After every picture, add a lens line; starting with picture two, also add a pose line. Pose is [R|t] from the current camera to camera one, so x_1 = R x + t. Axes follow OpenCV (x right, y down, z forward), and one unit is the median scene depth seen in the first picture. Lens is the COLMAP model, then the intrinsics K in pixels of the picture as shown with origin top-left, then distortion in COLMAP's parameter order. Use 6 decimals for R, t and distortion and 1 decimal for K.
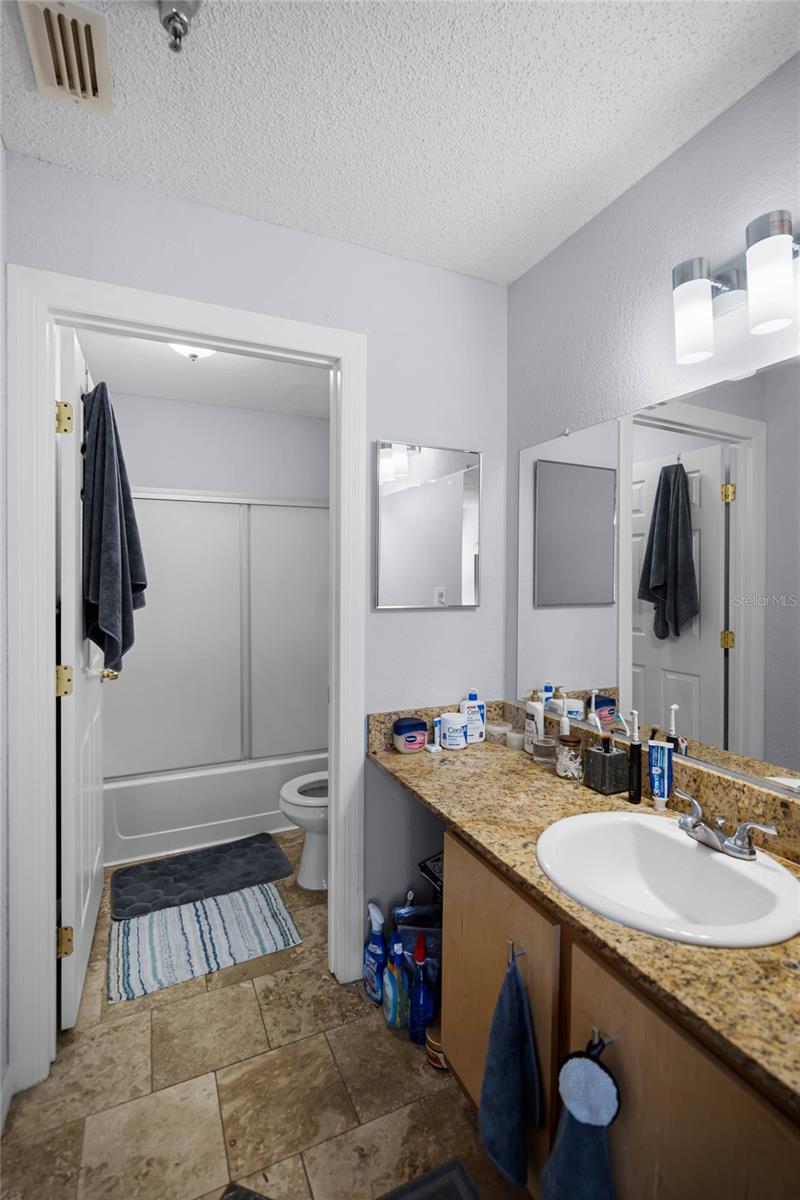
lens RADIAL K [[549.8, 0, 412.3], [0, 549.8, 591.2], [0, 0, 1]] dist [0.001451, 0.001127]
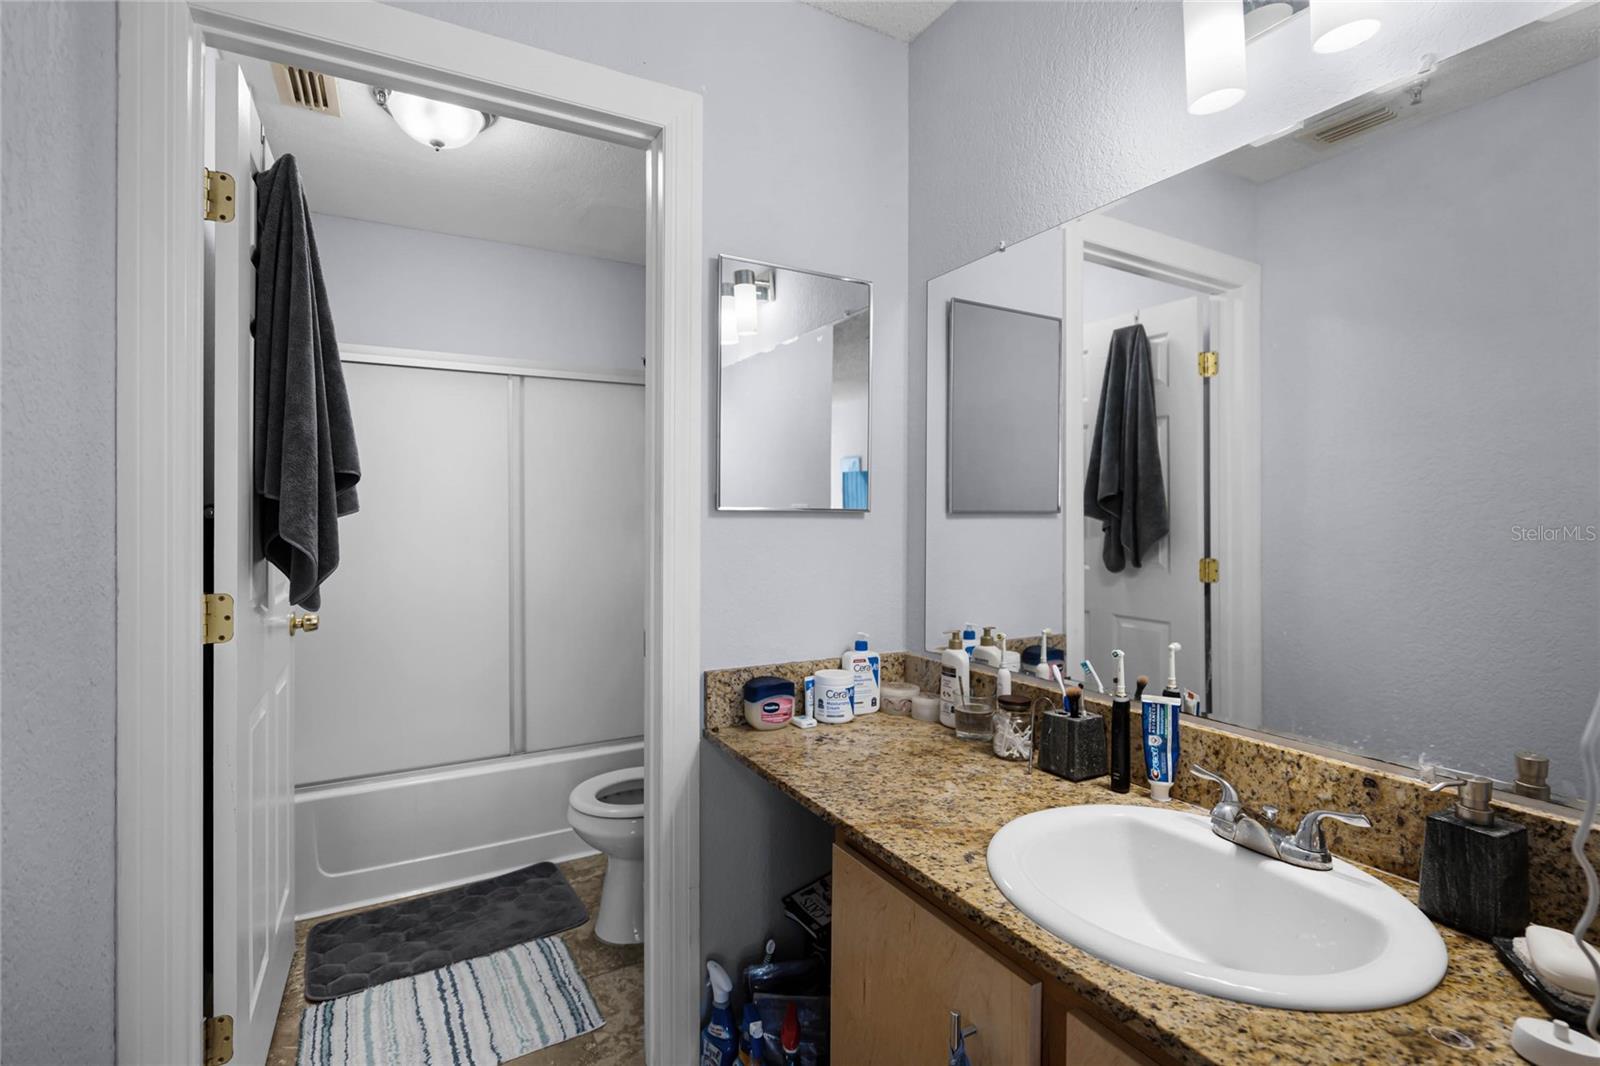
lens RADIAL K [[733.1, 0, 784.7], [0, 733.1, 533.7], [0, 0, 1]] dist [0.001451, 0.001127]
pose [[0.998516, -0.003345, 0.054362, -0.033598], [0.003998, 0.999921, -0.011902, 0.070301], [-0.054317, 0.012101, 0.998450, 0.118780]]
